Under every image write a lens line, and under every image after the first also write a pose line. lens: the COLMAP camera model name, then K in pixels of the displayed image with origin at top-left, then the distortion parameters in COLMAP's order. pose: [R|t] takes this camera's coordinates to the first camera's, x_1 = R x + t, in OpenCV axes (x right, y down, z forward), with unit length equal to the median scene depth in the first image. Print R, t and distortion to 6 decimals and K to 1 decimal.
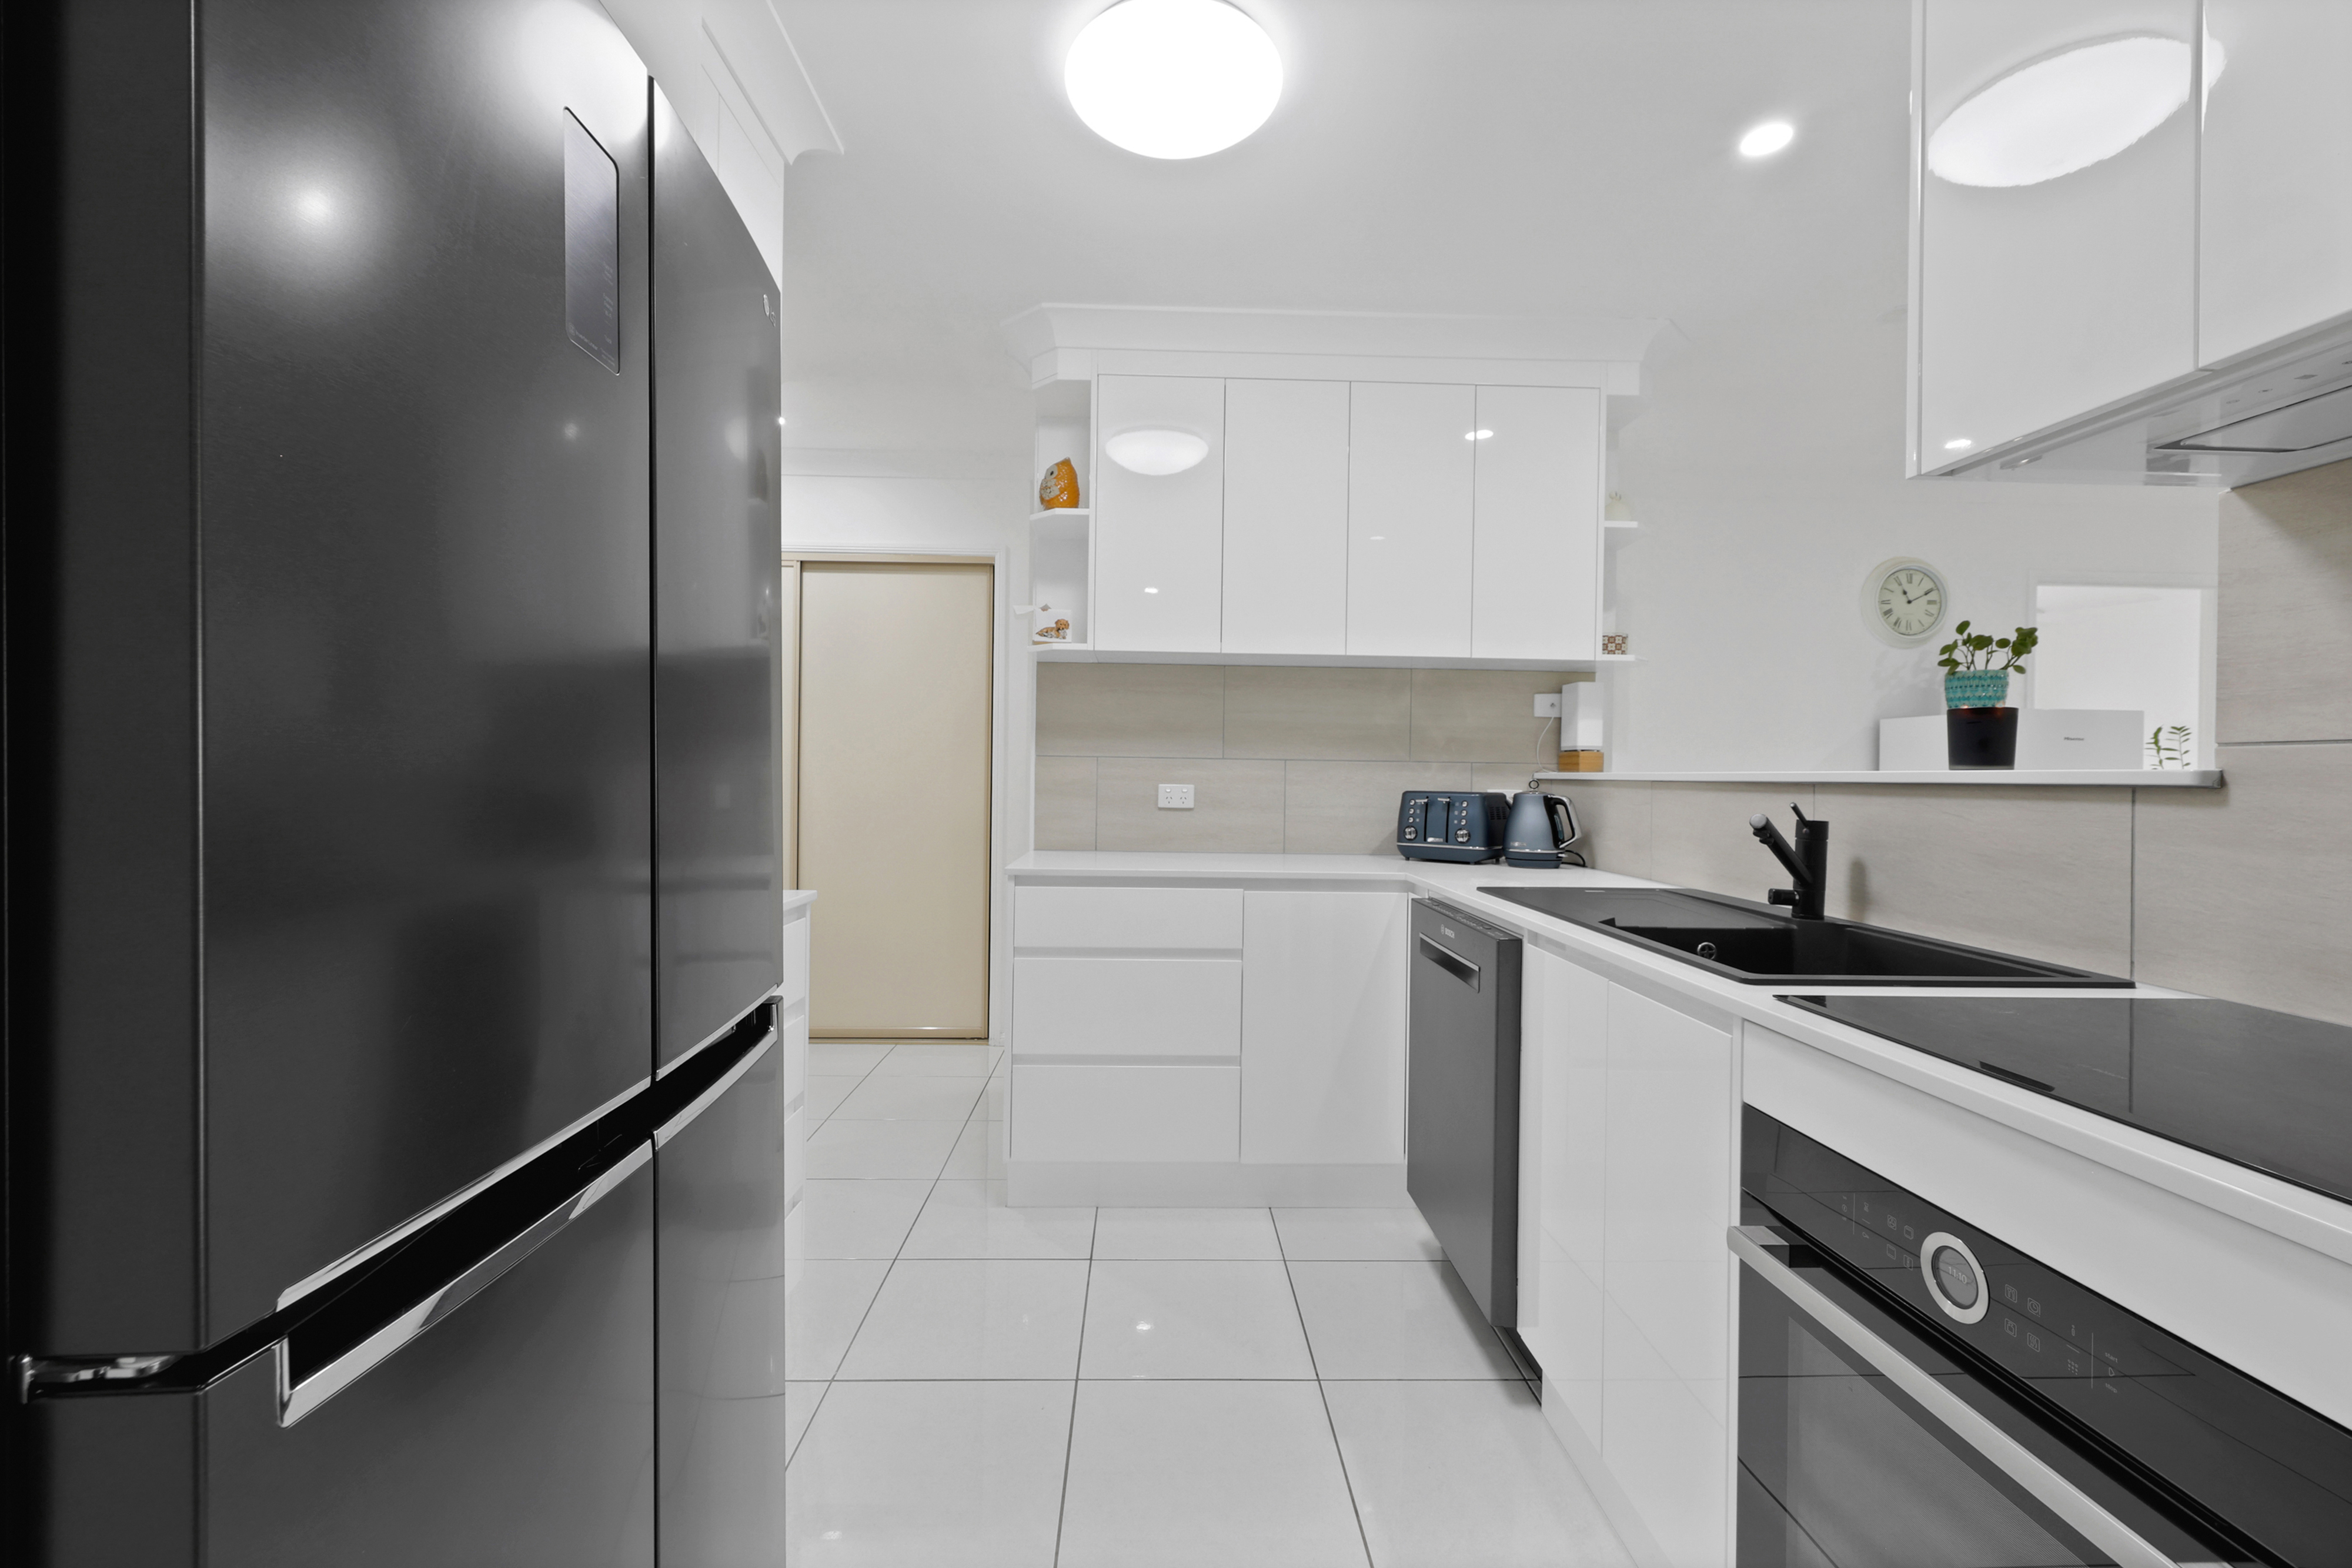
lens RADIAL K [[983.0, 0, 1174.5], [0, 983.0, 770.7], [0, 0, 1]] dist [0.002928, 0.000059]
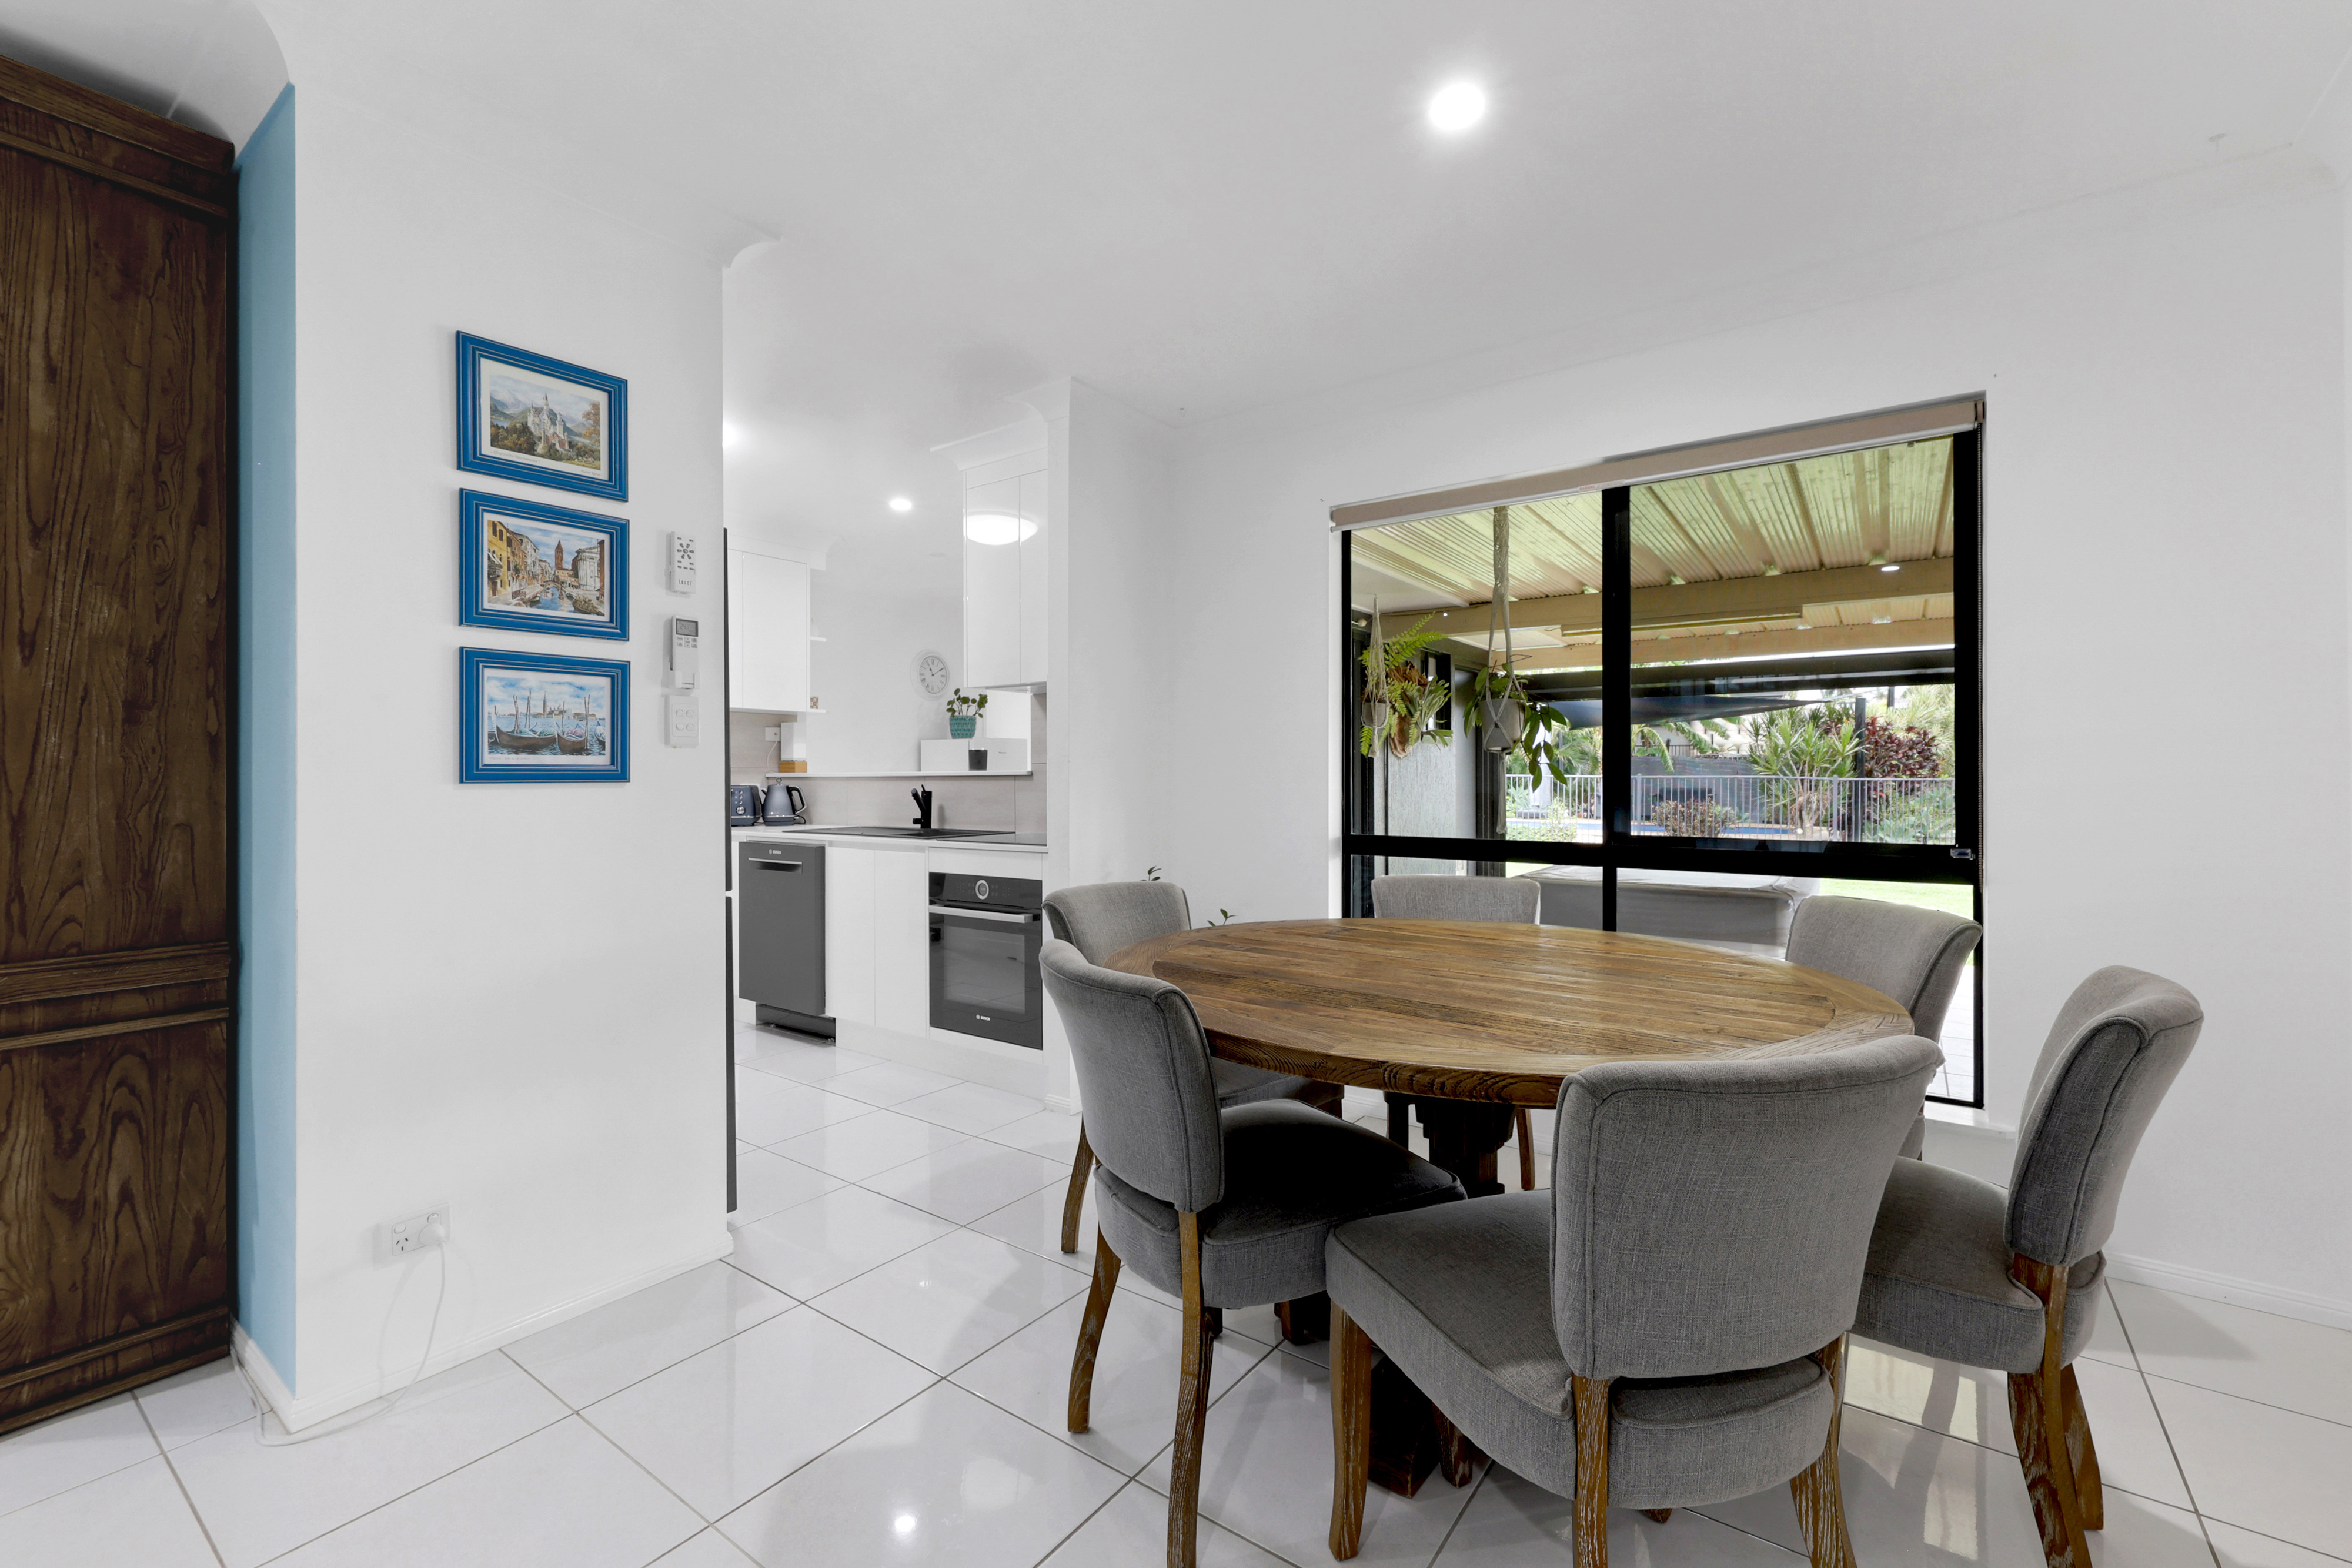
lens RADIAL K [[983.0, 0, 1174.5], [0, 983.0, 770.7], [0, 0, 1]] dist [0.002928, 0.000059]
pose [[0.613278, -0.010761, 0.789794, -0.625815], [0.009477, 0.999935, 0.006266, -0.007475], [-0.789810, 0.003642, 0.613341, -0.695210]]
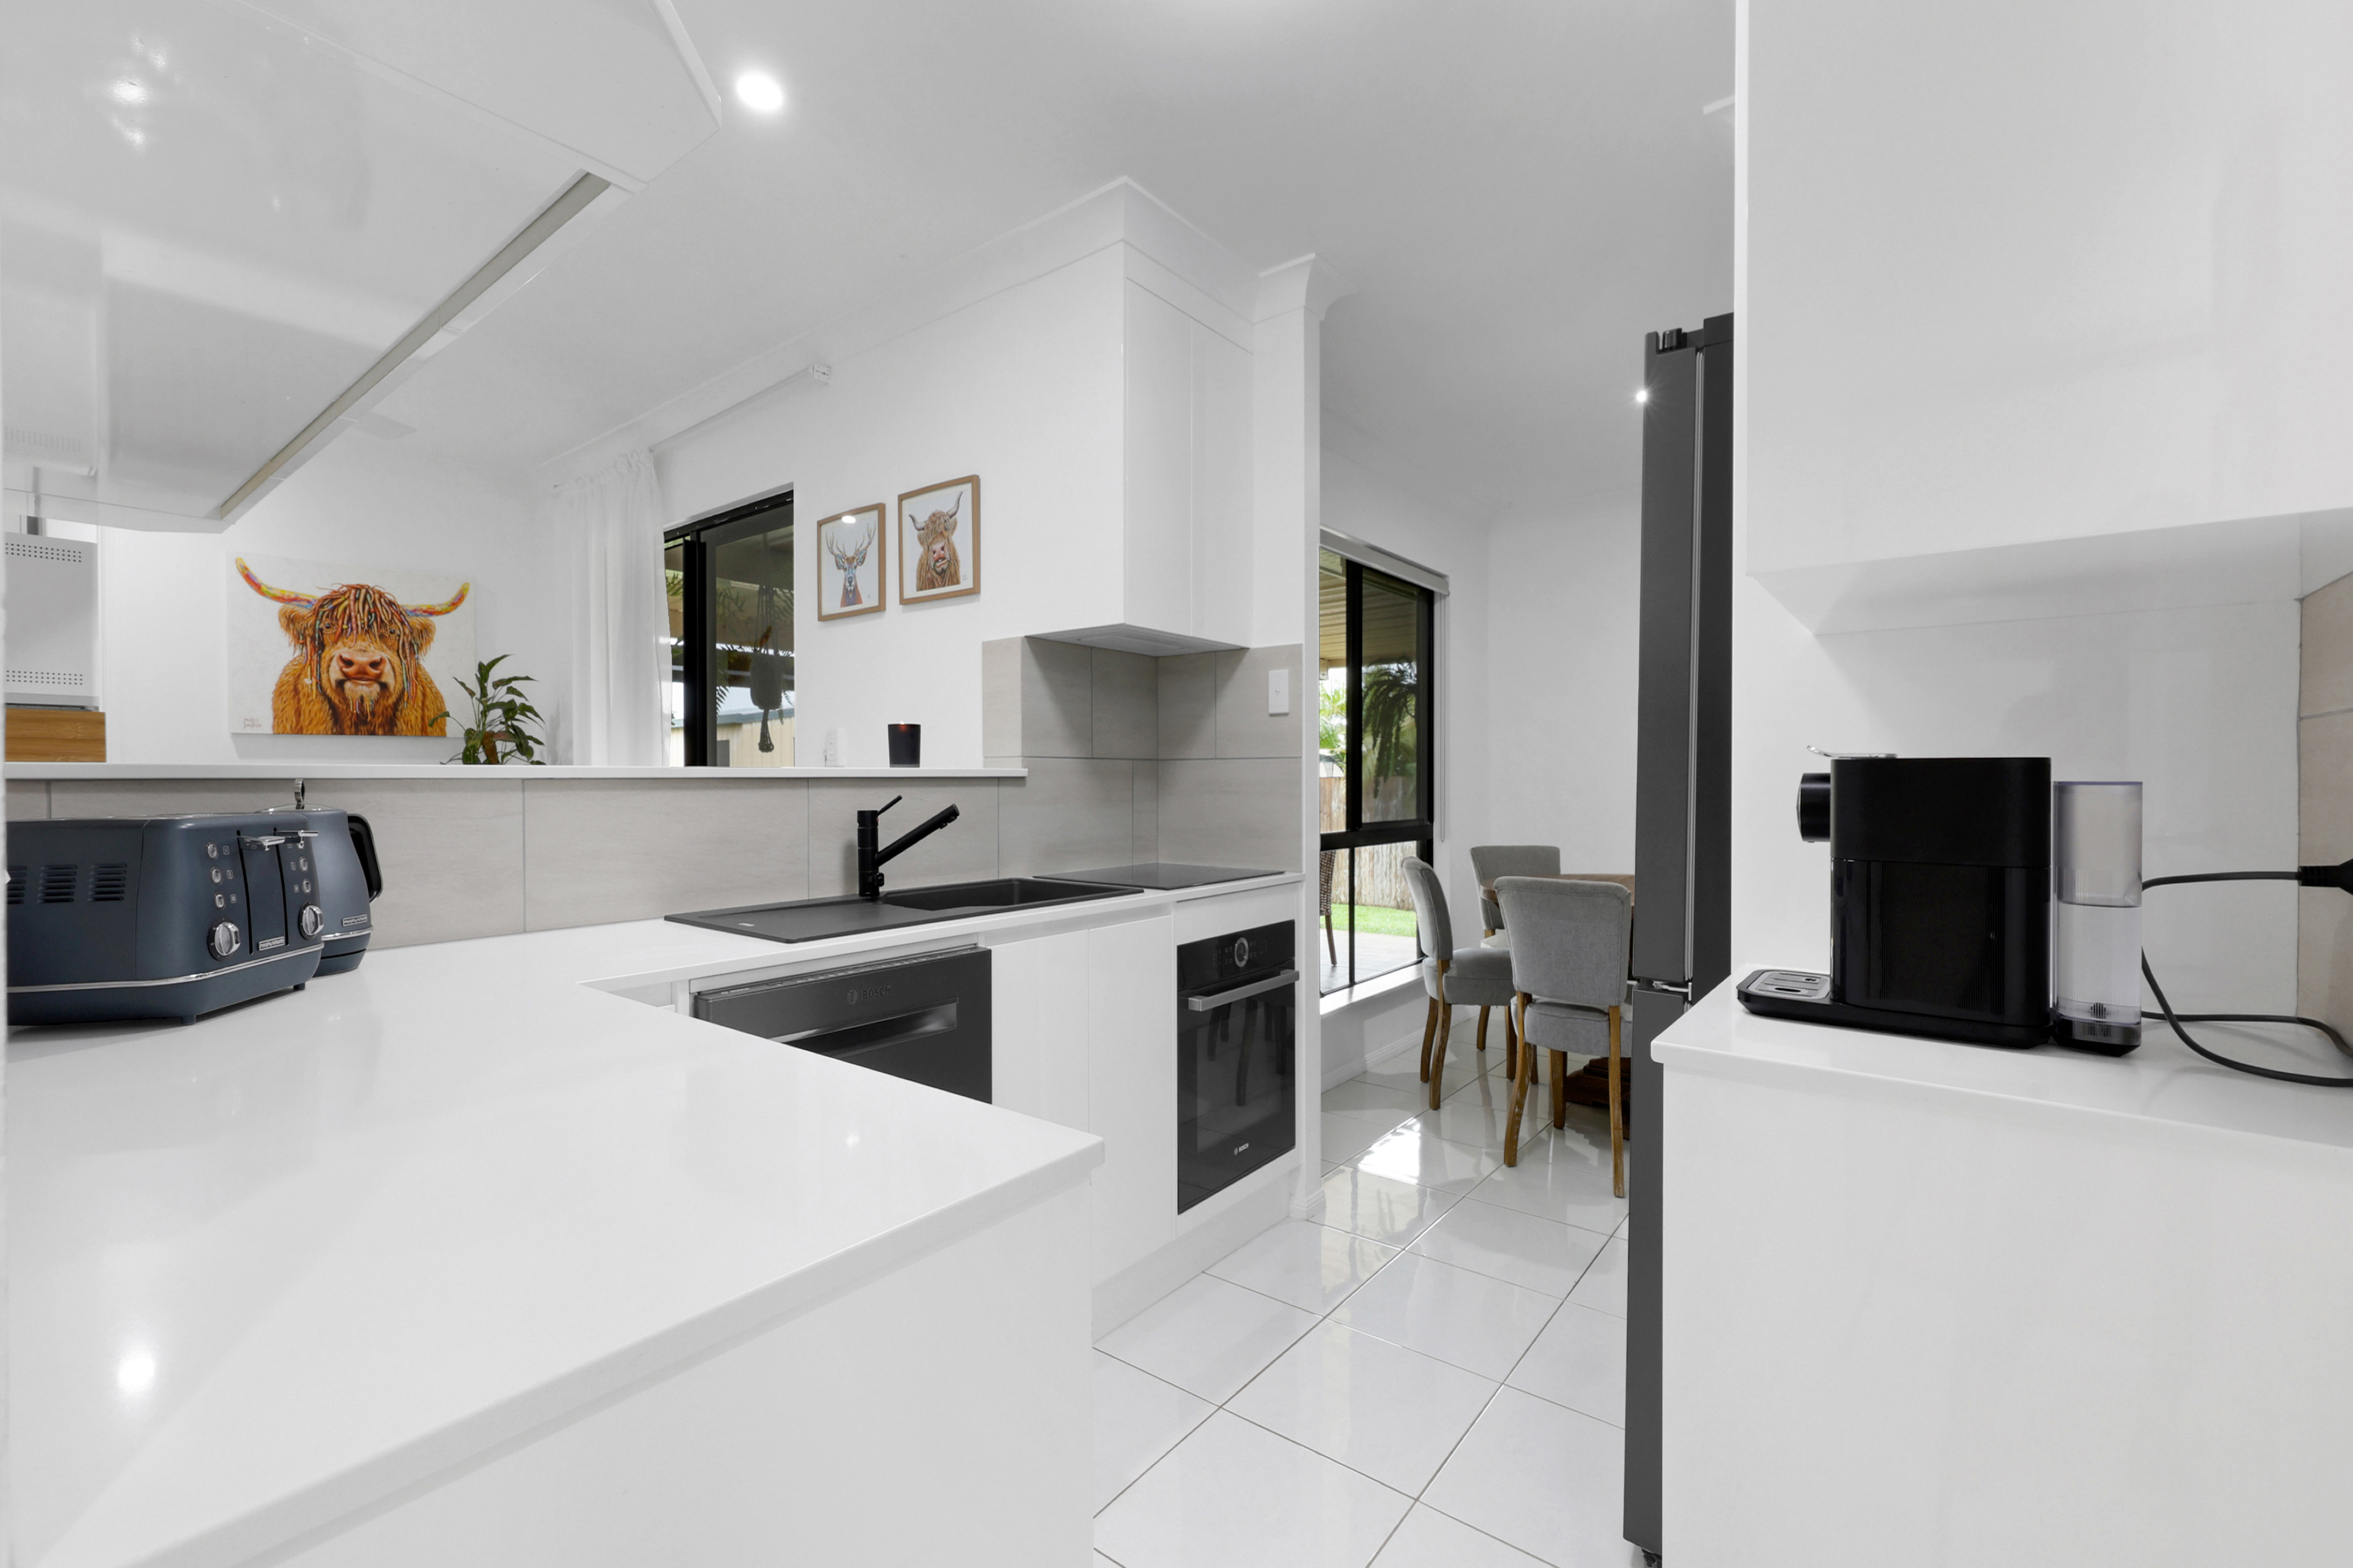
lens RADIAL K [[983.4, 0, 1175.0], [0, 983.4, 770.7], [0, 0, 1]] dist [0.002928, 0.000059]
pose [[-0.769532, -0.012109, 0.638493, -0.239224], [-0.014280, 0.999897, 0.001752, -0.002311], [-0.638448, -0.007770, -0.769625, 1.087209]]
